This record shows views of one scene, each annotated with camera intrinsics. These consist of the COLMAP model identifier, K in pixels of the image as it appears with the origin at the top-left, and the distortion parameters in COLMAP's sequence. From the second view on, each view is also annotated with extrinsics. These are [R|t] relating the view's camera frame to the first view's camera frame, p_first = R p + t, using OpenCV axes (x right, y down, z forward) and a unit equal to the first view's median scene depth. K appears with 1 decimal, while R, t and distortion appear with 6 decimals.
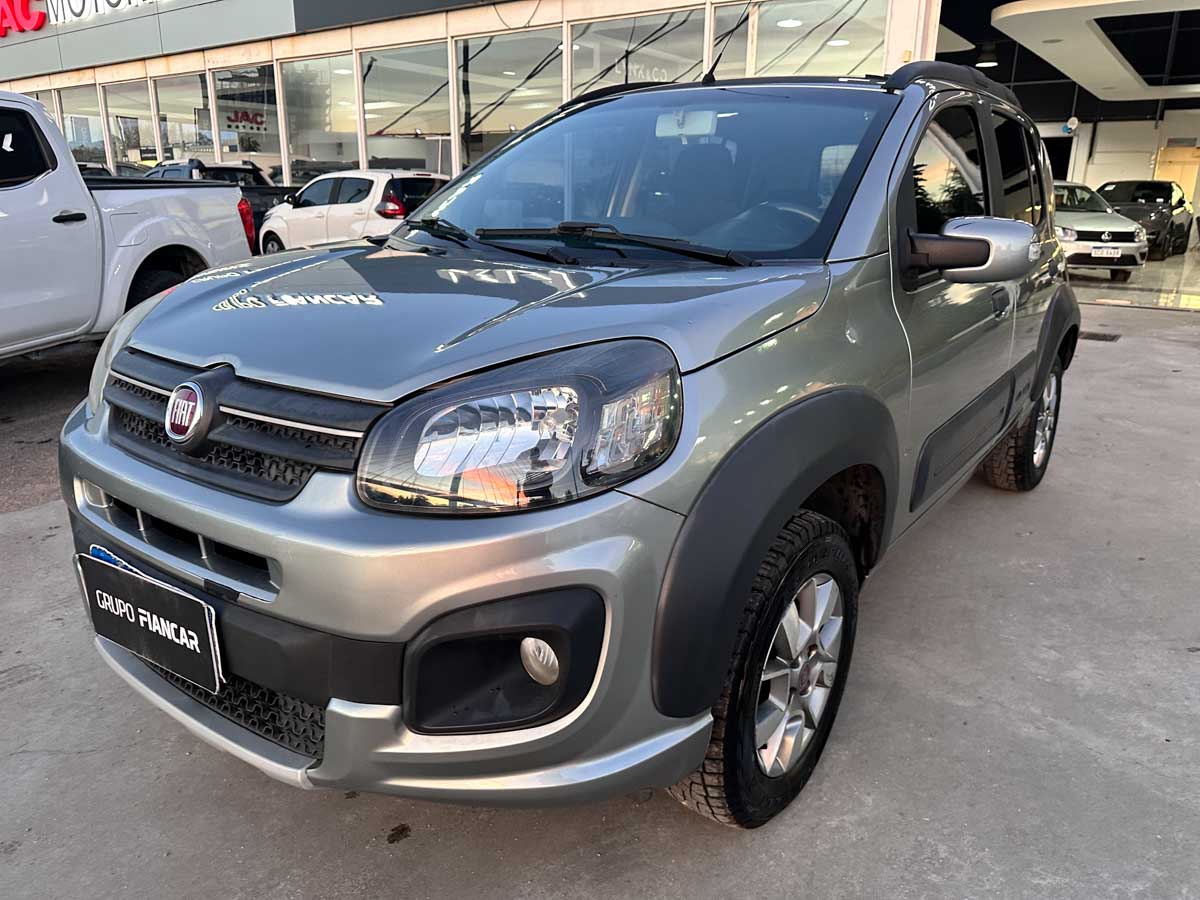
lens RADIAL K [[864.4, 0, 600.0], [0, 864.4, 450.0], [0, 0, 1]] dist [0.002718, 0.001747]
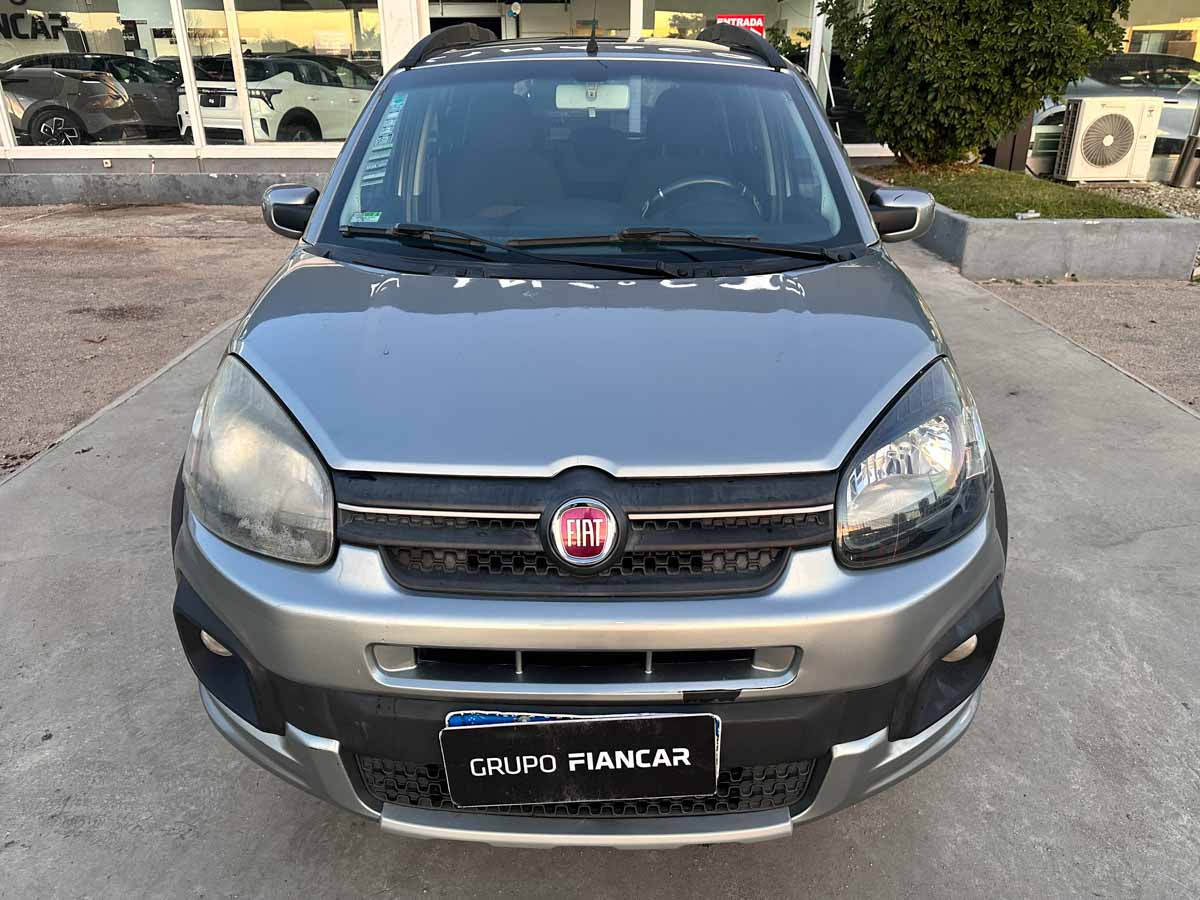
lens RADIAL K [[839.1, 0, 590.9], [0, 839.1, 437.9], [0, 0, 1]] dist [0.078779, -0.001844]
pose [[0.797273, -0.244666, 0.551809, -0.934823], [0.167662, 0.967959, 0.186937, -0.300934], [-0.579866, -0.056523, 0.812749, 0.291575]]
